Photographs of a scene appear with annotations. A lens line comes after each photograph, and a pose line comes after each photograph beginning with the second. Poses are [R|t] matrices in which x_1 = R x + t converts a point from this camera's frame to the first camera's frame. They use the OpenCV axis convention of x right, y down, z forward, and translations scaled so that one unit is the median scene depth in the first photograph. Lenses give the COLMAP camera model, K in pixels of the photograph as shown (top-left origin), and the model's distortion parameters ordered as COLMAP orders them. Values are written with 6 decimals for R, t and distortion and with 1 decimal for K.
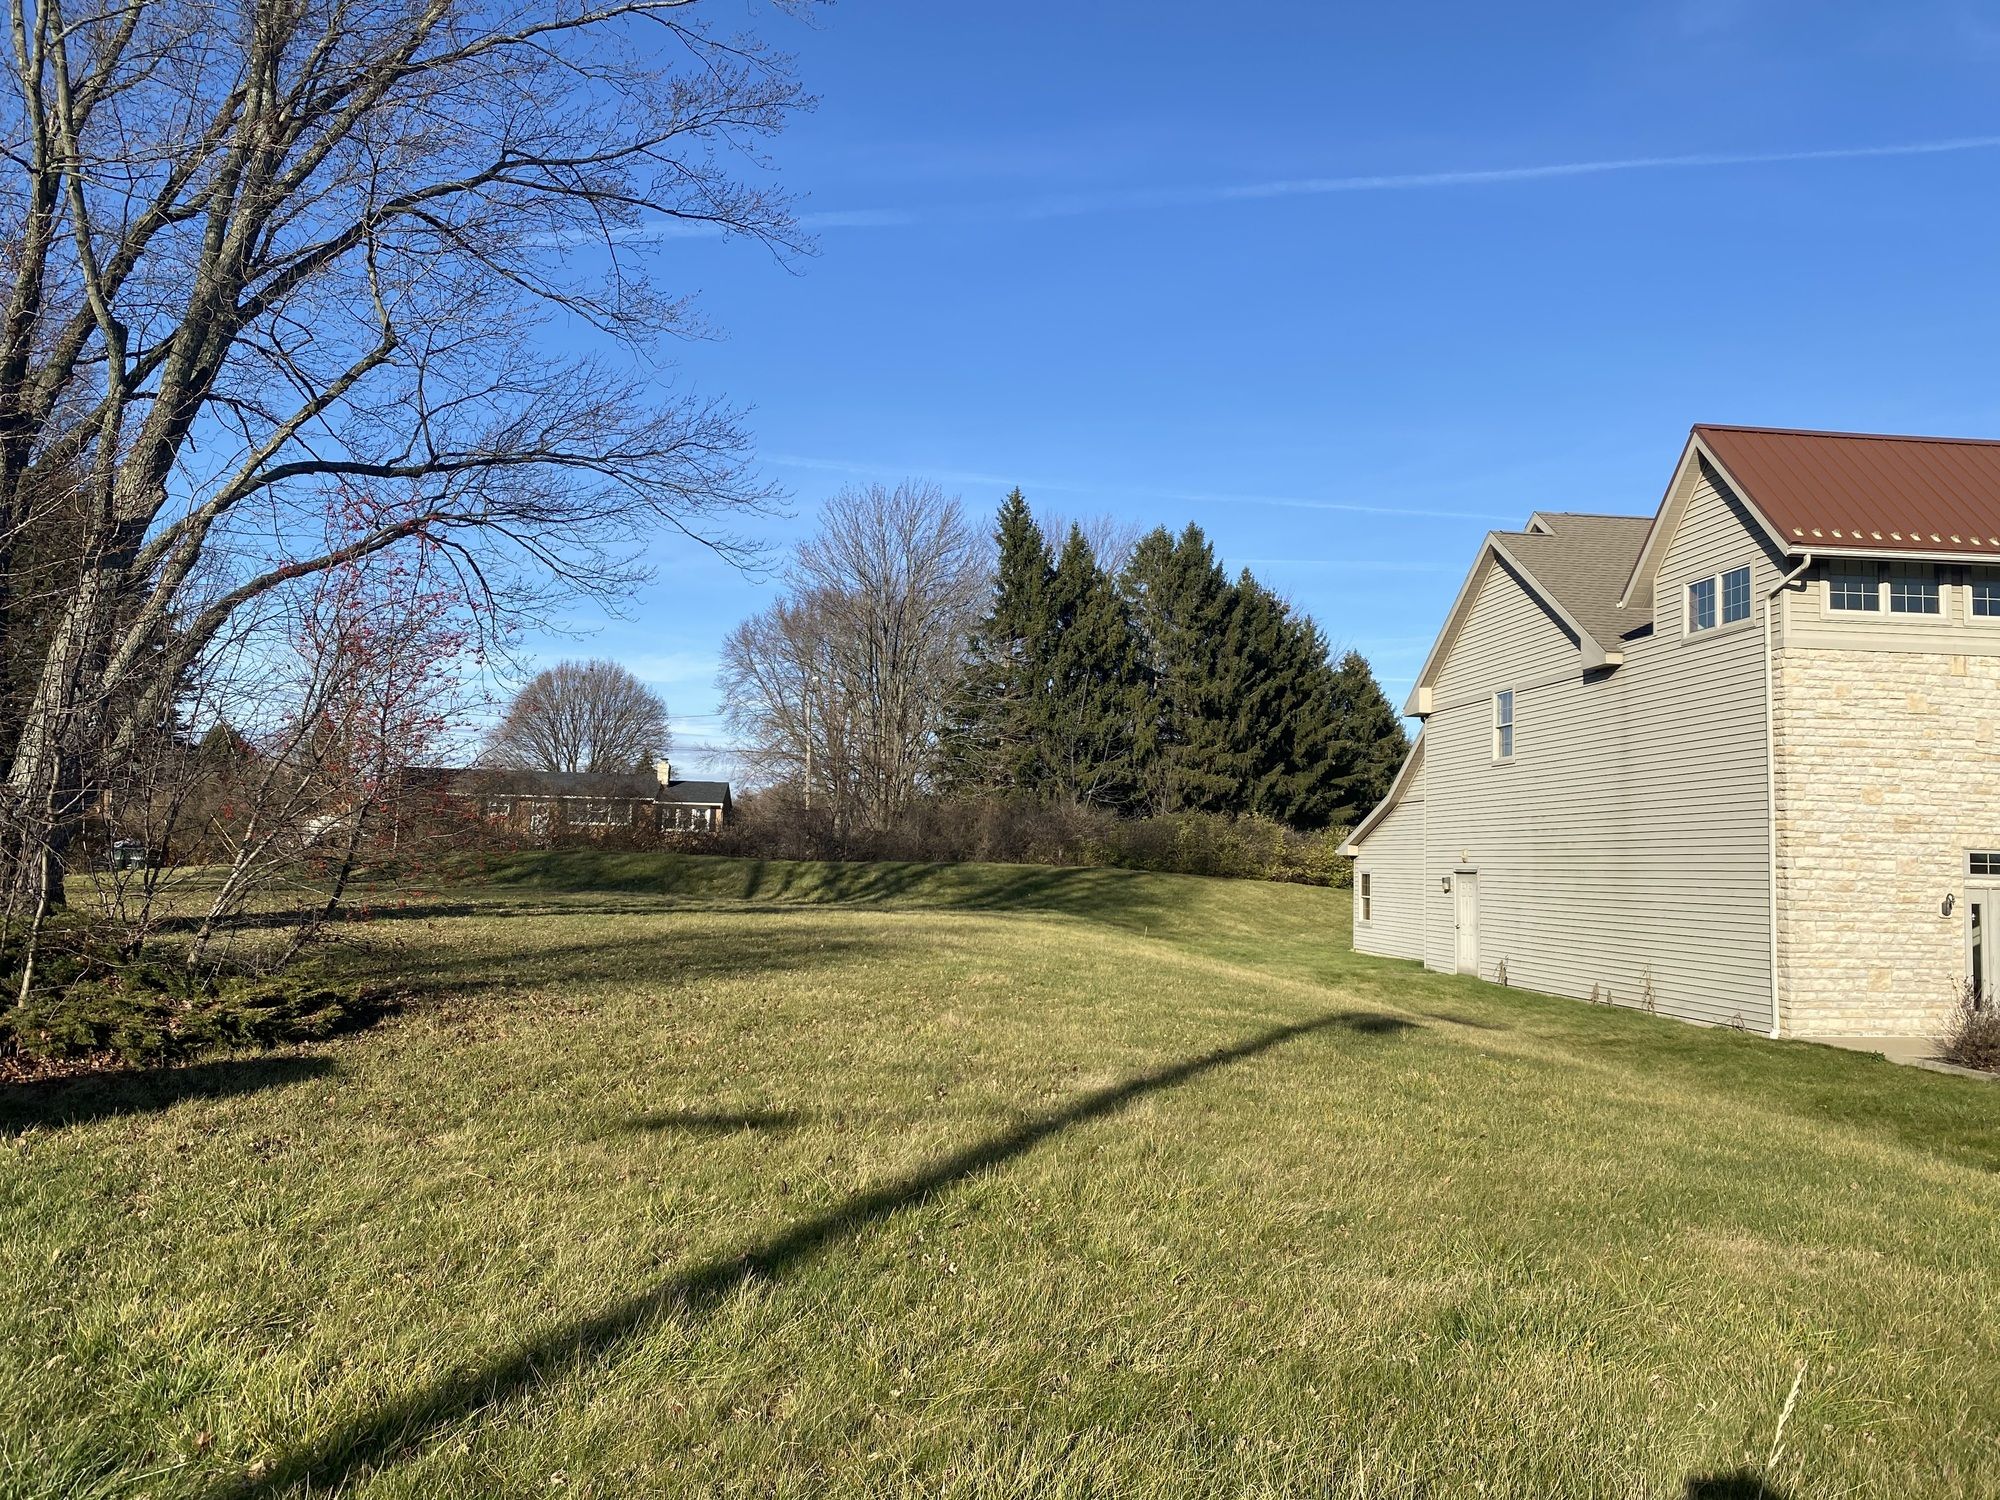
lens RADIAL K [[1506.3, 0, 998.2], [0, 1506.3, 742.0], [0, 0, 1]] dist [0.008034, 0.005329]
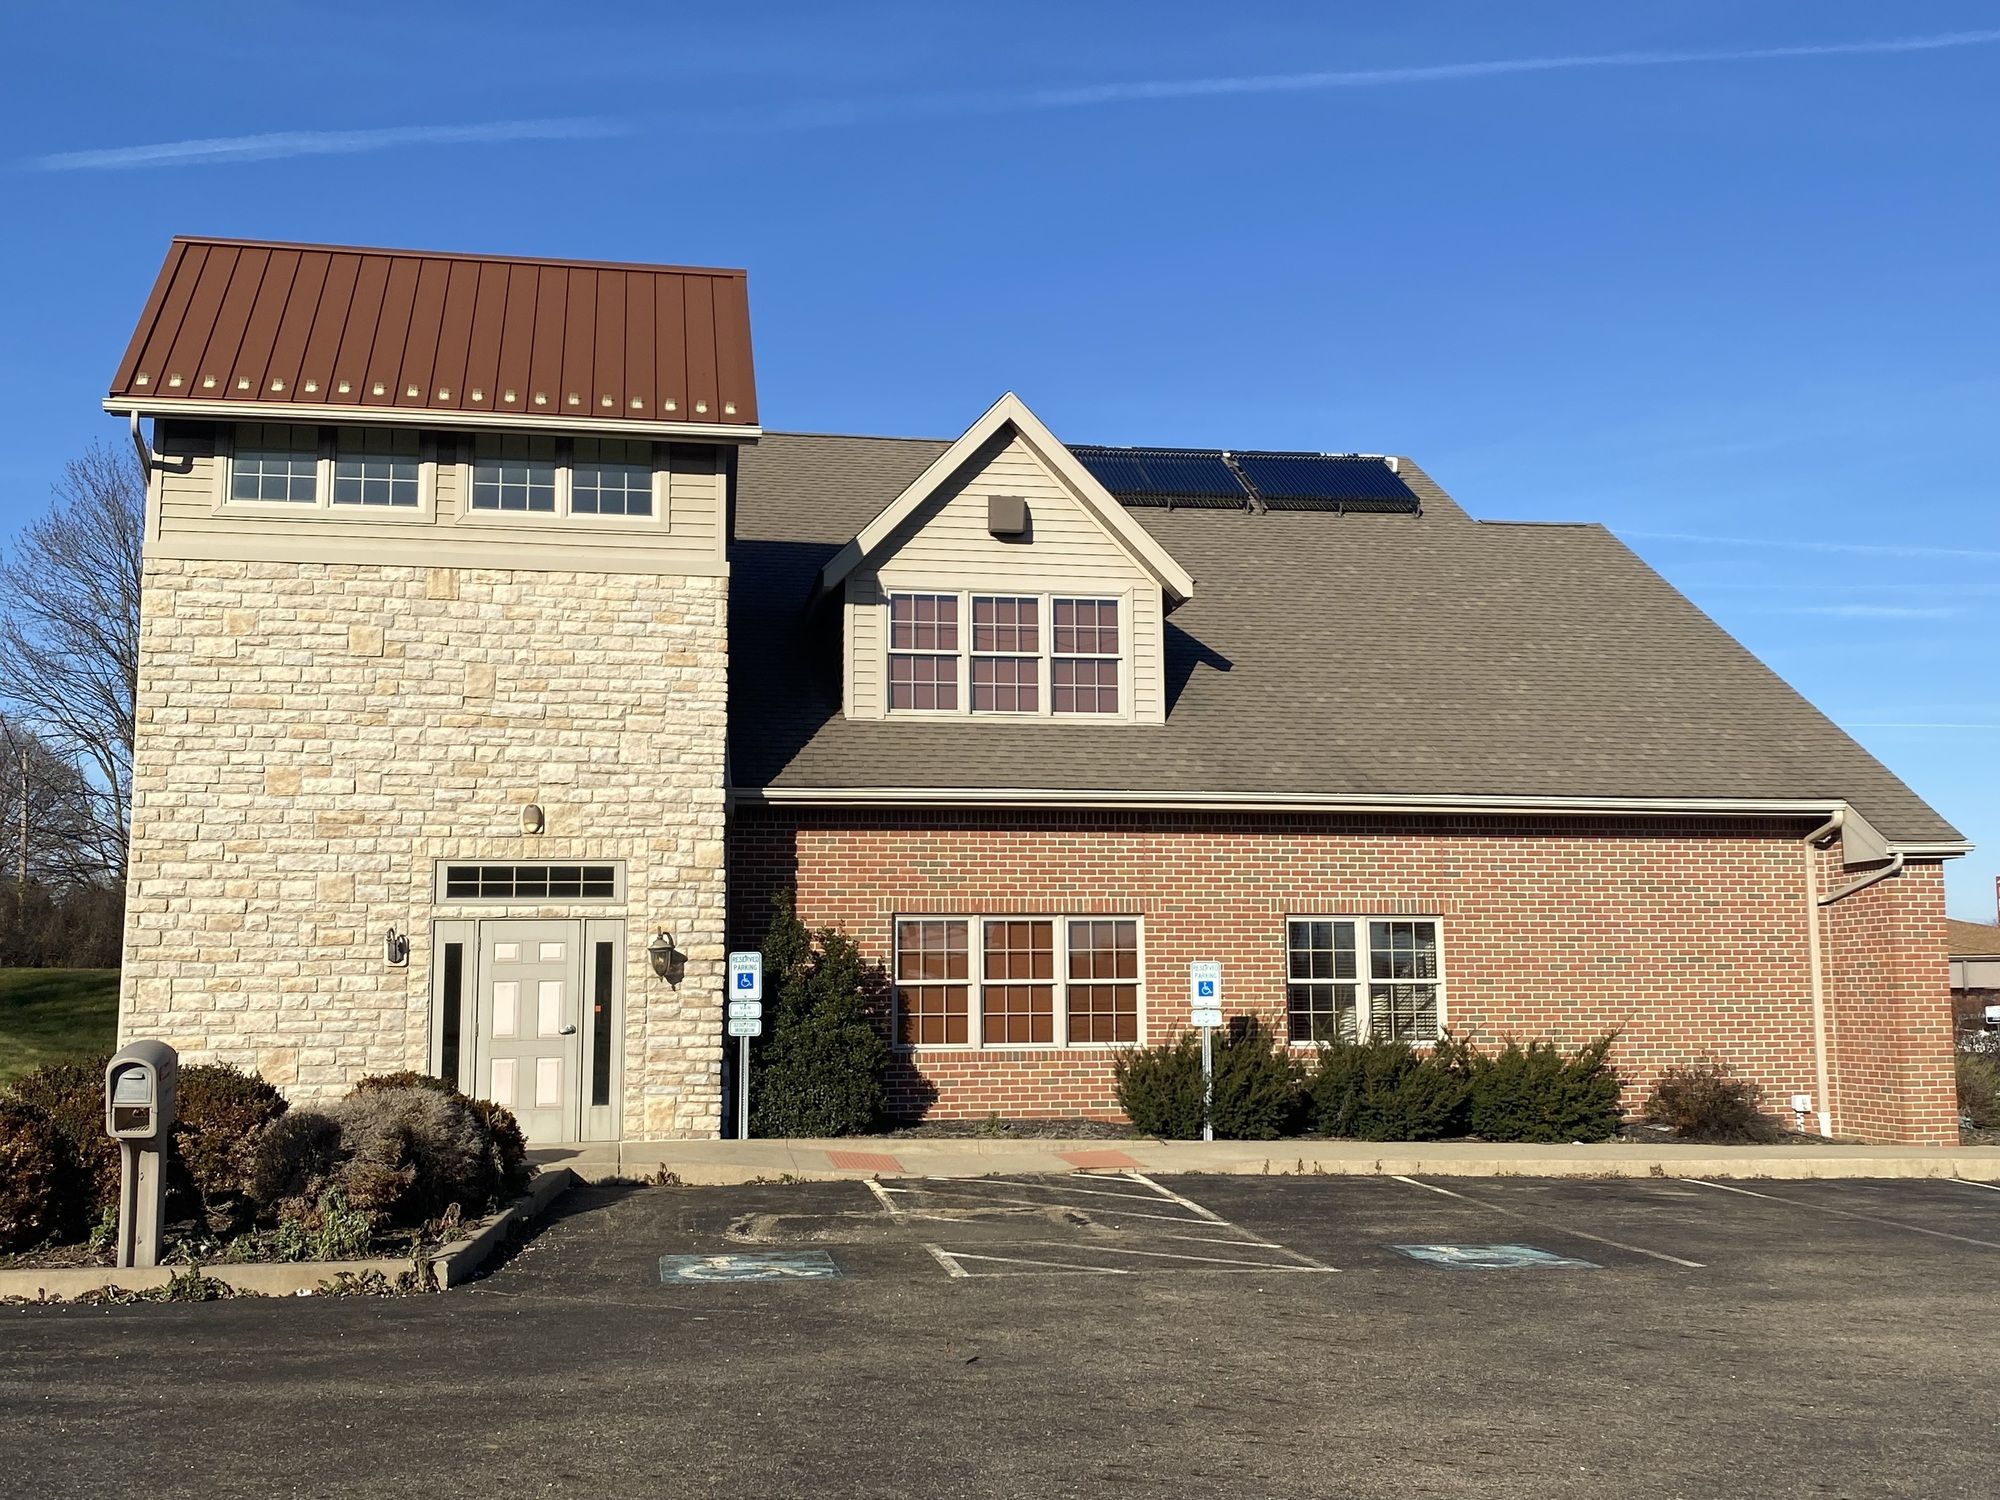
lens RADIAL K [[2062.8, 0, 1000.1], [0, 2062.8, 755.2], [0, 0, 1]] dist [0.015949, 0.000000]
pose [[0.995650, -0.024764, 0.089816, 0.804053], [0.028795, 0.998622, -0.043868, 0.071657], [-0.088606, 0.046263, 0.994992, 0.086480]]
